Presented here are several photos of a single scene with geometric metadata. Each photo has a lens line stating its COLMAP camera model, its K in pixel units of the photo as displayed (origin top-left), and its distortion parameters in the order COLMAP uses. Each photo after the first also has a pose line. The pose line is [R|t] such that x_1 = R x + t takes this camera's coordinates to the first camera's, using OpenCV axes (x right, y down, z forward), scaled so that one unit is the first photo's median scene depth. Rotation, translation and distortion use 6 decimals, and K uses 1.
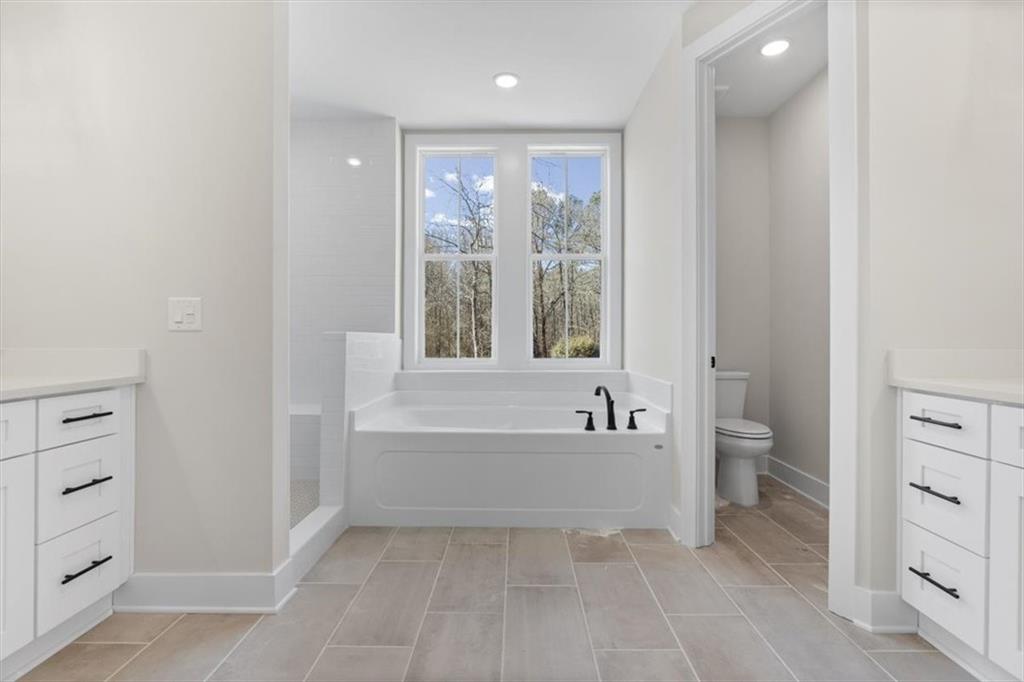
lens RADIAL K [[460.1, 0, 515.7], [0, 460.1, 339.7], [0, 0, 1]] dist [-0.013857, -0.000247]
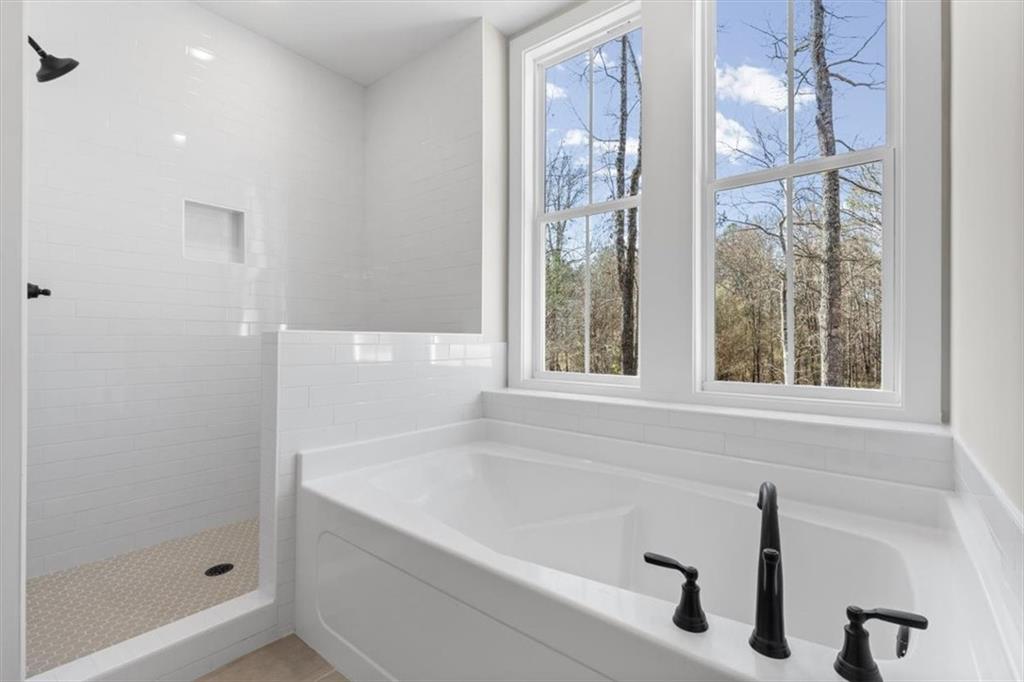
lens RADIAL K [[460.1, 0, 507.2], [0, 460.1, 341.7], [0, 0, 1]] dist [-0.013857, -0.000247]
pose [[0.774722, 0.001550, -0.632300, 0.260117], [-0.003024, 0.999995, -0.001254, -0.001566], [0.632295, 0.002883, 0.774722, 0.657528]]
